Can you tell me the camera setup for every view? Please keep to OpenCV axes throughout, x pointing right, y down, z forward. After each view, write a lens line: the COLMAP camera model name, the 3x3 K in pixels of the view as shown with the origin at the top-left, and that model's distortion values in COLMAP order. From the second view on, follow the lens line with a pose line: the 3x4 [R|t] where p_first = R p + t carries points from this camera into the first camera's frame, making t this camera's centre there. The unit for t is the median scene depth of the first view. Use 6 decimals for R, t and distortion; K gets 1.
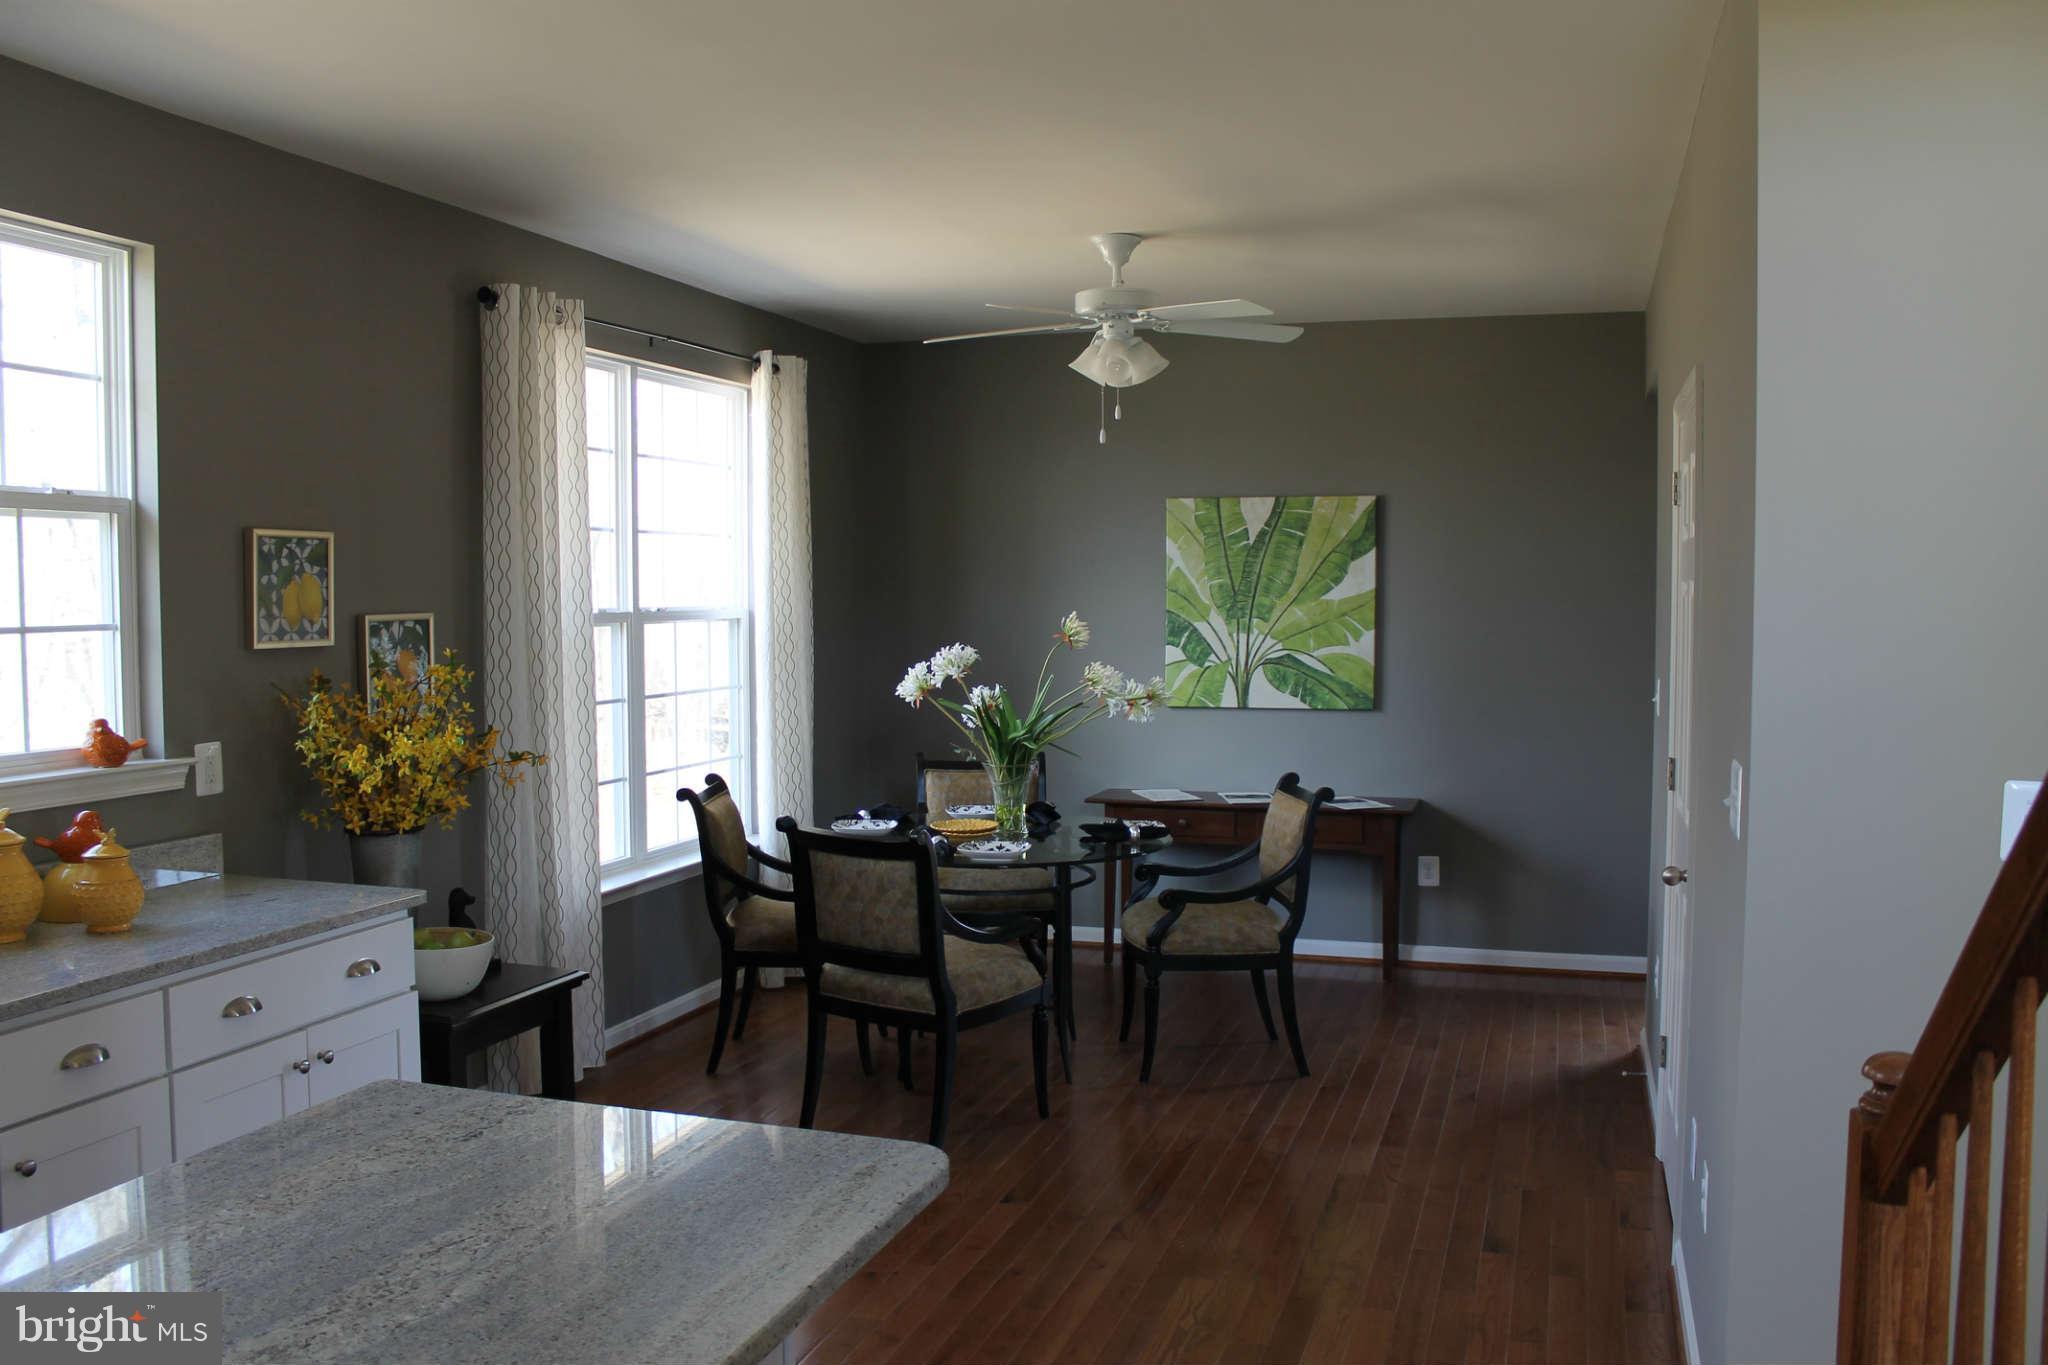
lens RADIAL K [[1700.8, 0, 1023.9], [0, 1700.8, 685.8], [0, 0, 1]] dist [-0.114606, 0.005777]
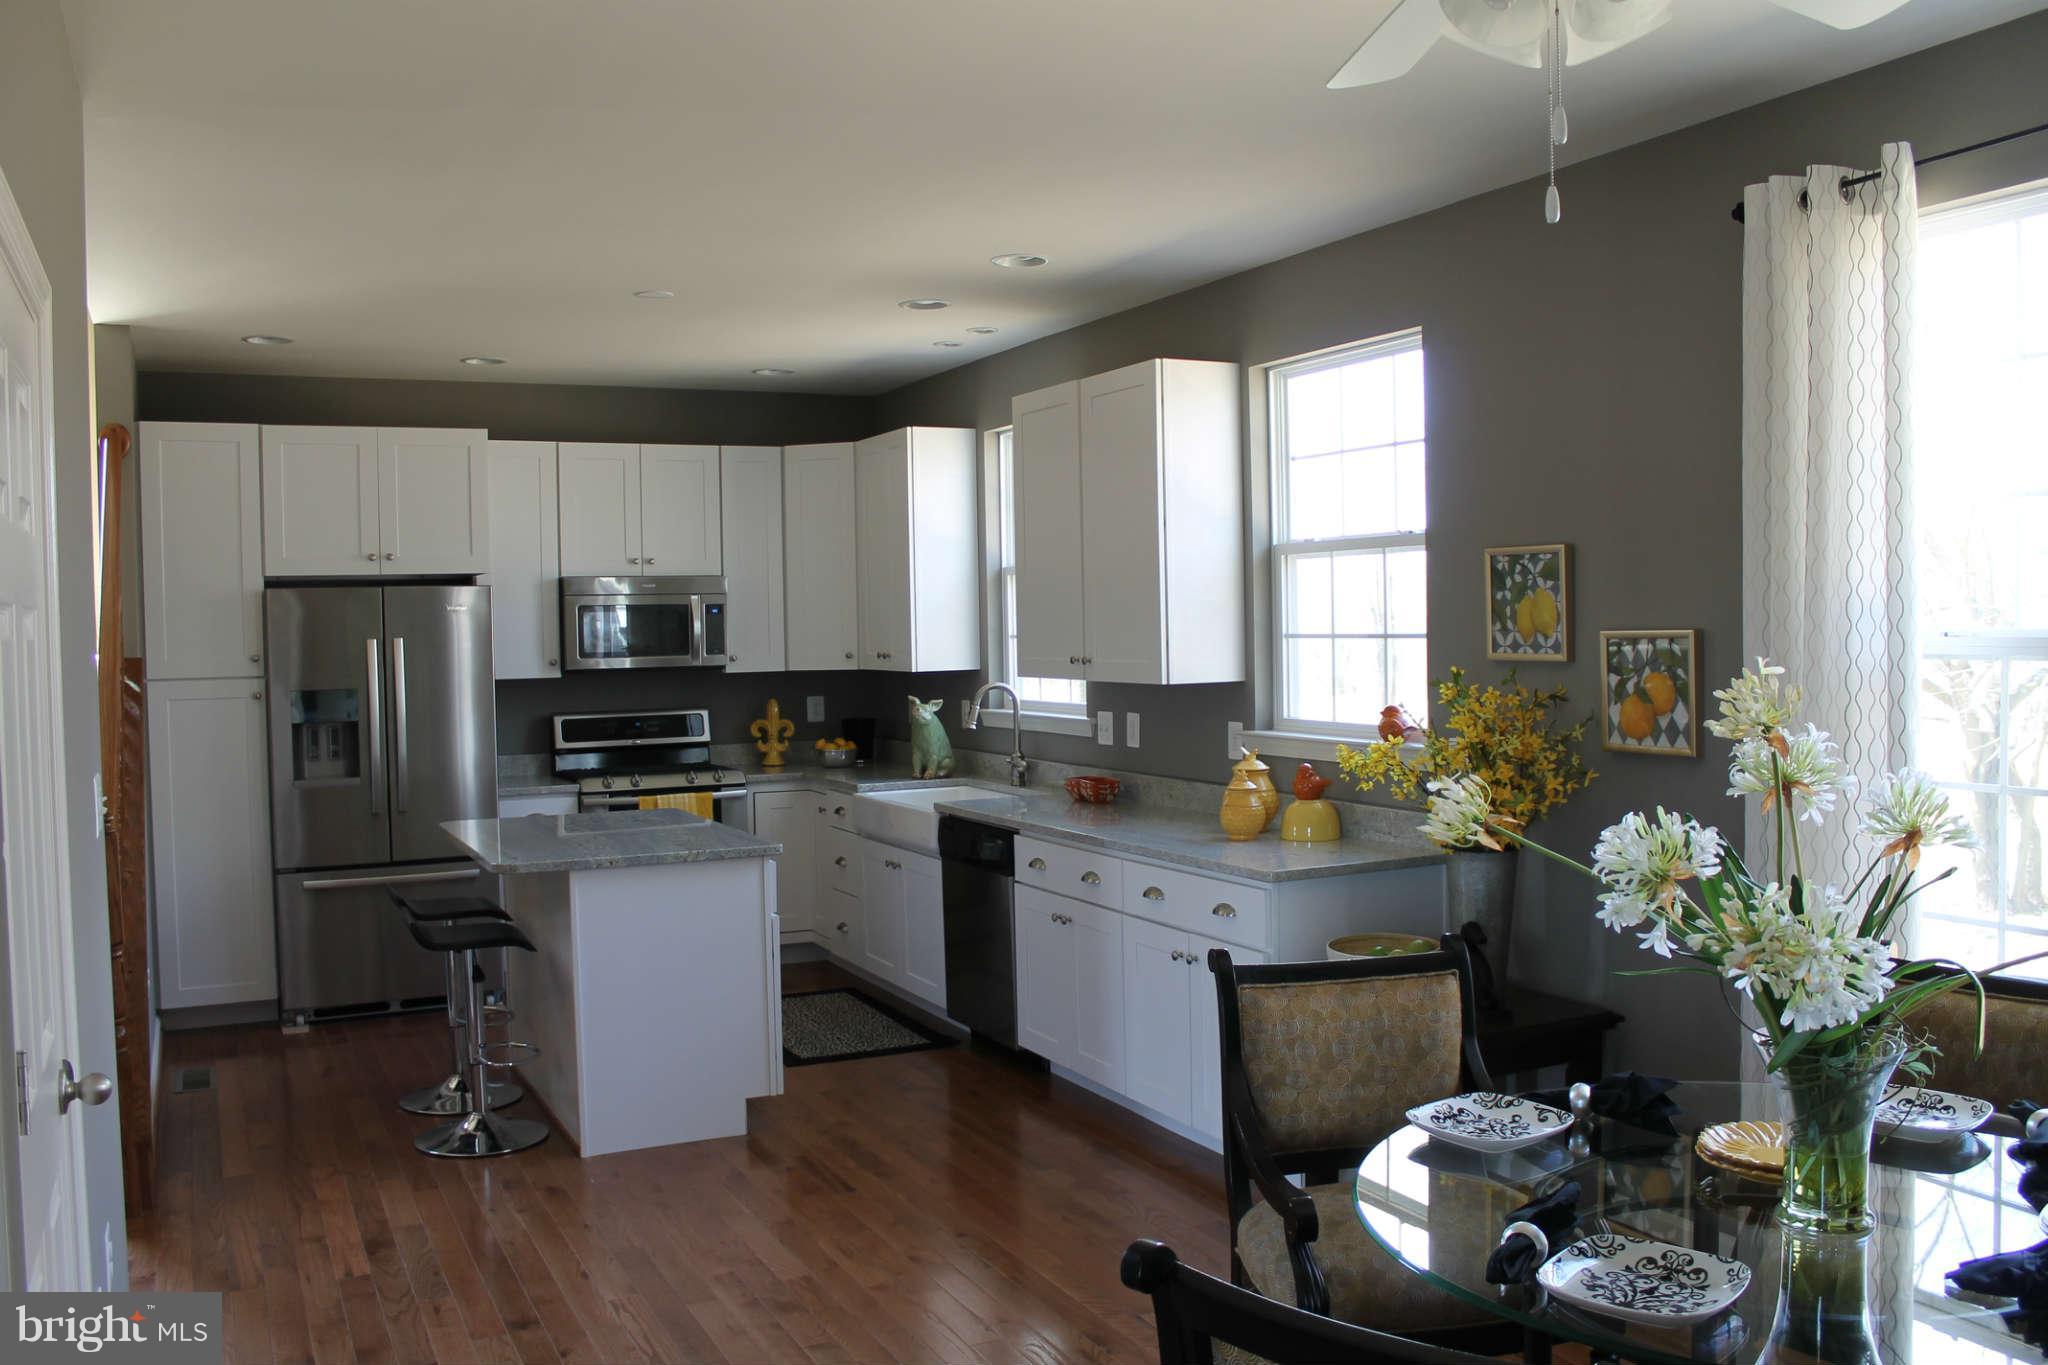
lens RADIAL K [[1700.8, 0, 1025.0], [0, 1700.8, 683.1], [0, 0, 1]] dist [-0.114606, 0.005777]
pose [[-0.714026, 0.038873, -0.699039, 0.512806], [-0.020085, 0.996909, 0.075953, -0.082422], [0.699831, 0.068272, -0.711038, 1.532581]]
